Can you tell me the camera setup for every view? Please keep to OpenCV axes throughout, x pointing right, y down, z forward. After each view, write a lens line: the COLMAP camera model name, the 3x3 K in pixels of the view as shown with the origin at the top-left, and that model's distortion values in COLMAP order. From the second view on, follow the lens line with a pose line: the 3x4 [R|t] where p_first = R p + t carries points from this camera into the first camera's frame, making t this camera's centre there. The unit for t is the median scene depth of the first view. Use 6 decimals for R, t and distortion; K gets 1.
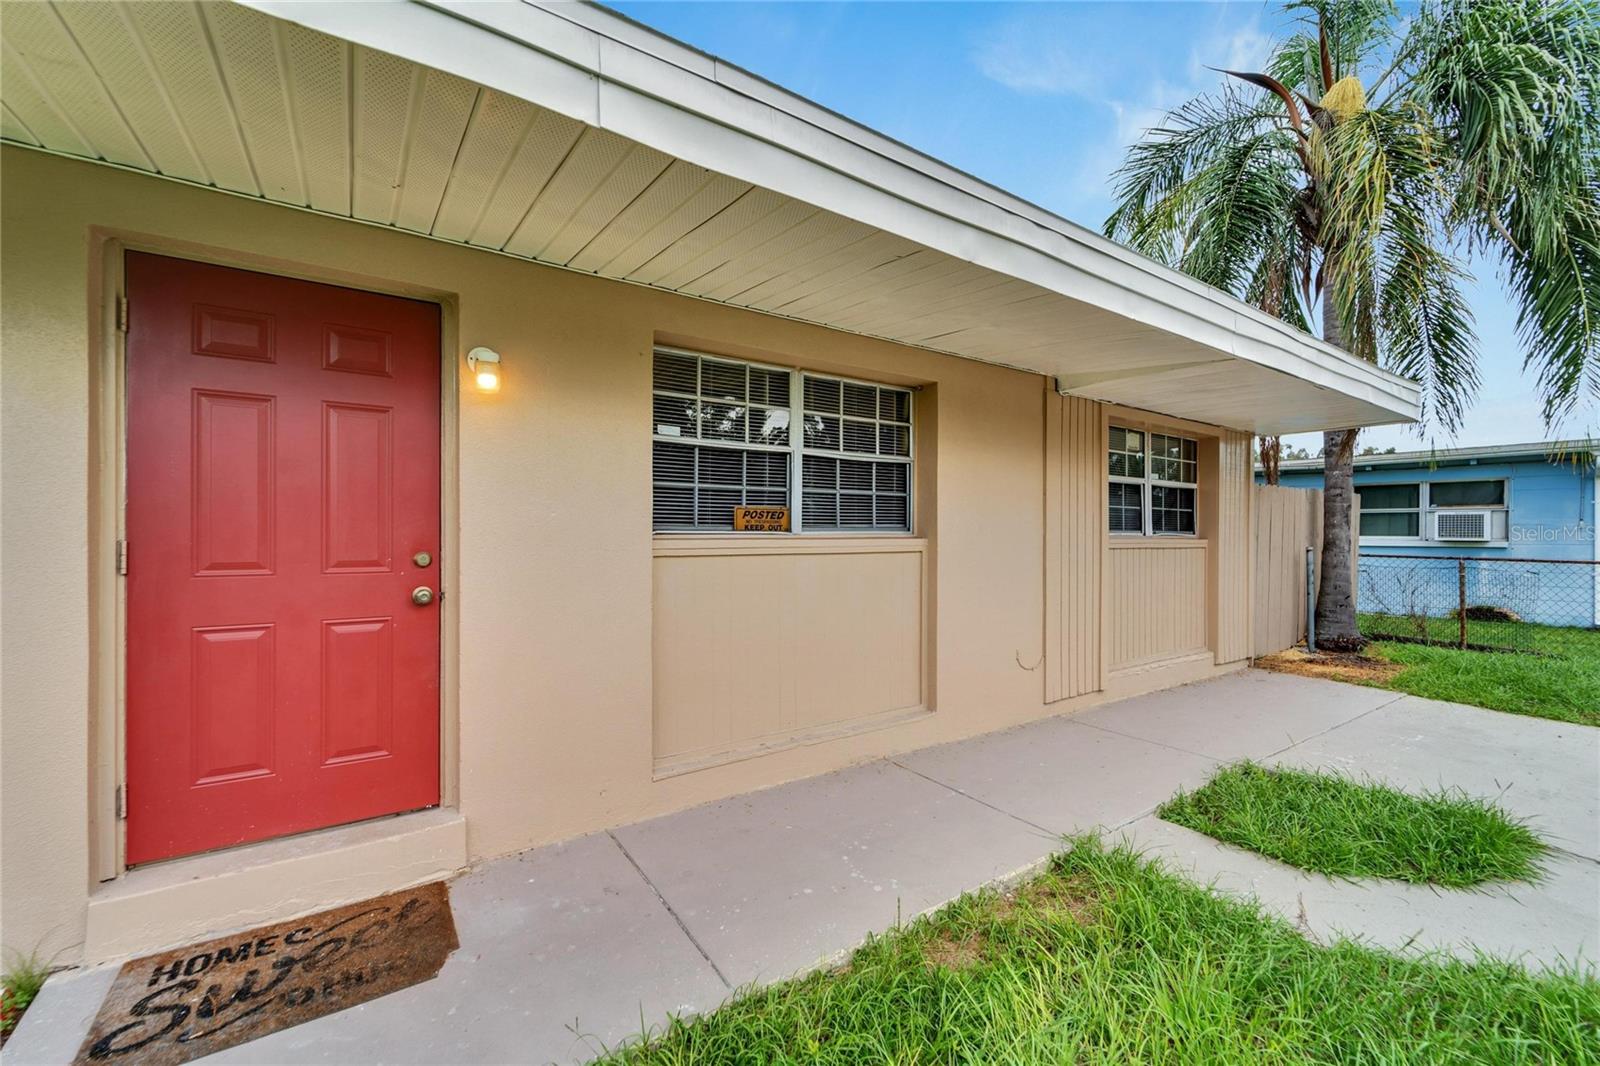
lens RADIAL K [[649.6, 0, 791.1], [0, 649.6, 530.6], [0, 0, 1]] dist [0.001356, -0.000924]
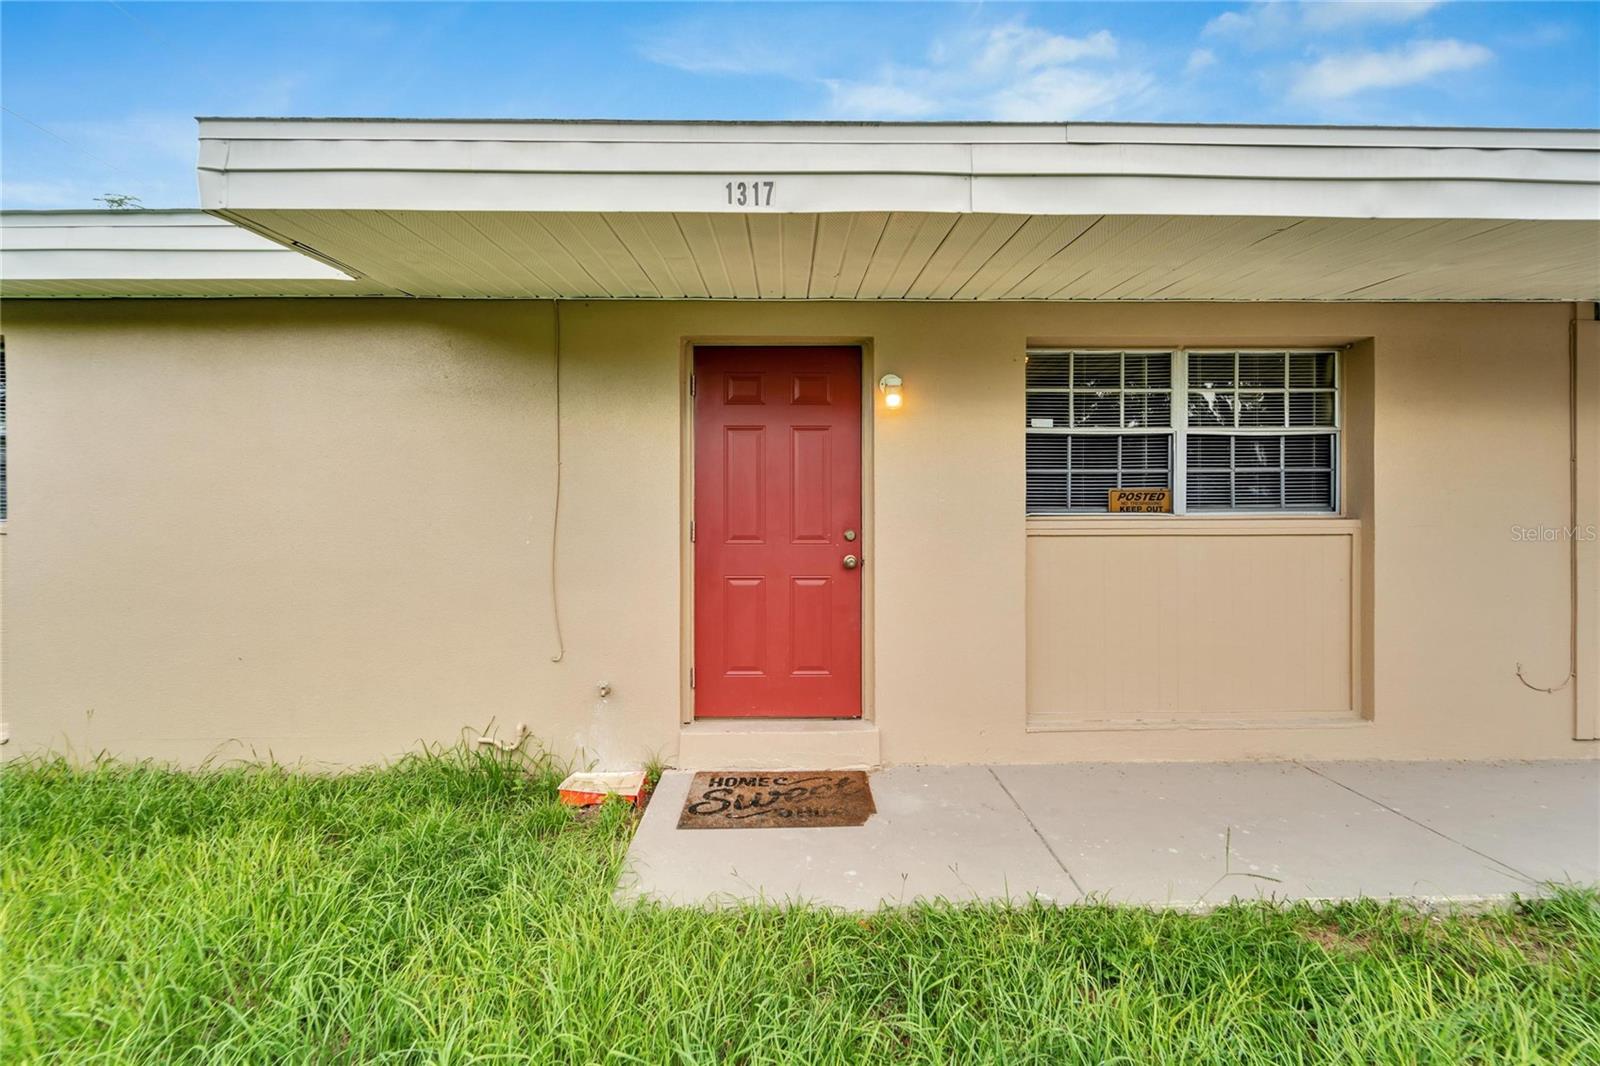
lens RADIAL K [[649.6, 0, 791.1], [0, 649.6, 530.6], [0, 0, 1]] dist [0.001356, -0.000924]
pose [[0.832365, 0.005462, -0.554200, 0.085329], [0.006177, 0.999798, 0.019131, 0.008175], [0.554193, -0.019347, 0.832163, -0.202295]]
